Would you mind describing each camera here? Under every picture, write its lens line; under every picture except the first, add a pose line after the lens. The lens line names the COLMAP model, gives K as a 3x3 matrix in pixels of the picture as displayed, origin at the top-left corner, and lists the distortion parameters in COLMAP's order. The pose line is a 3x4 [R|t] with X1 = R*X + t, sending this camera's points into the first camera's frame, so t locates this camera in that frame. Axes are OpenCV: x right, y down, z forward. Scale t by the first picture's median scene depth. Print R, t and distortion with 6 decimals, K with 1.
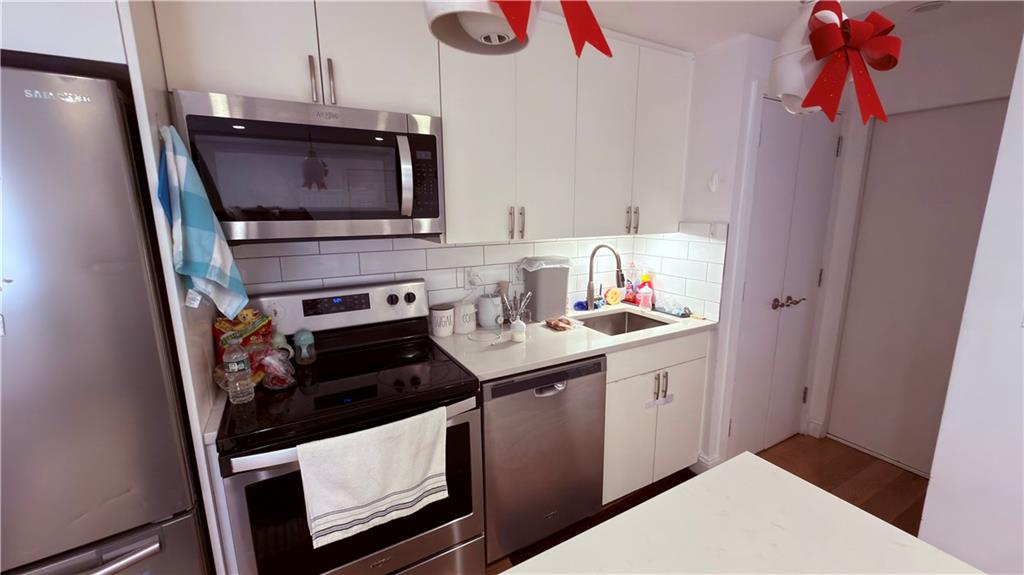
lens RADIAL K [[406.3, 0, 514.3], [0, 406.3, 290.6], [0, 0, 1]] dist [-0.002688, 0.000307]
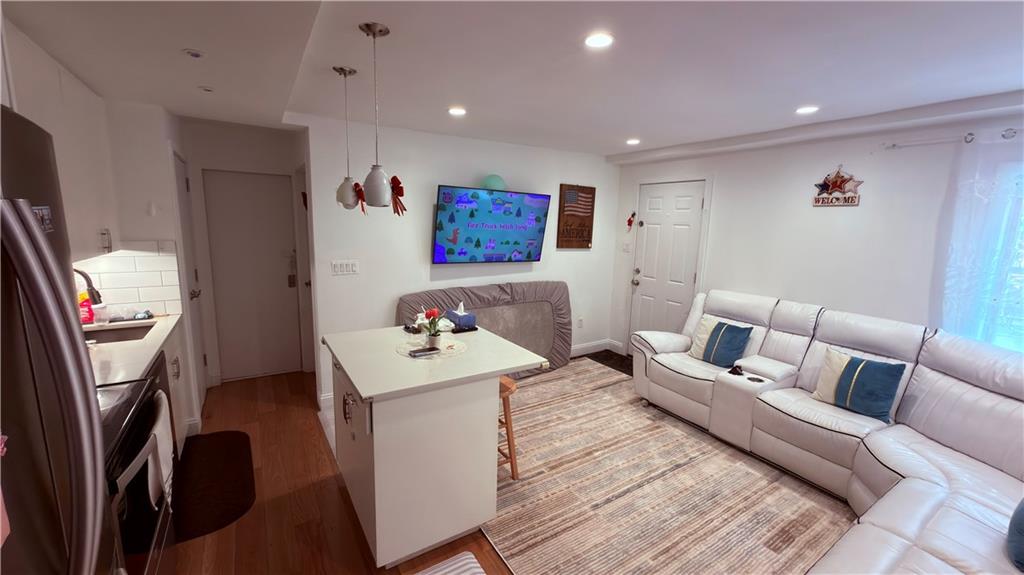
lens RADIAL K [[406.3, 0, 513.7], [0, 406.3, 288.1], [0, 0, 1]] dist [-0.002688, 0.000307]
pose [[-0.040521, -0.164864, 0.985484, -0.790144], [0.164616, 0.971715, 0.169330, -0.047767], [-0.985525, 0.169088, -0.012235, -0.067691]]
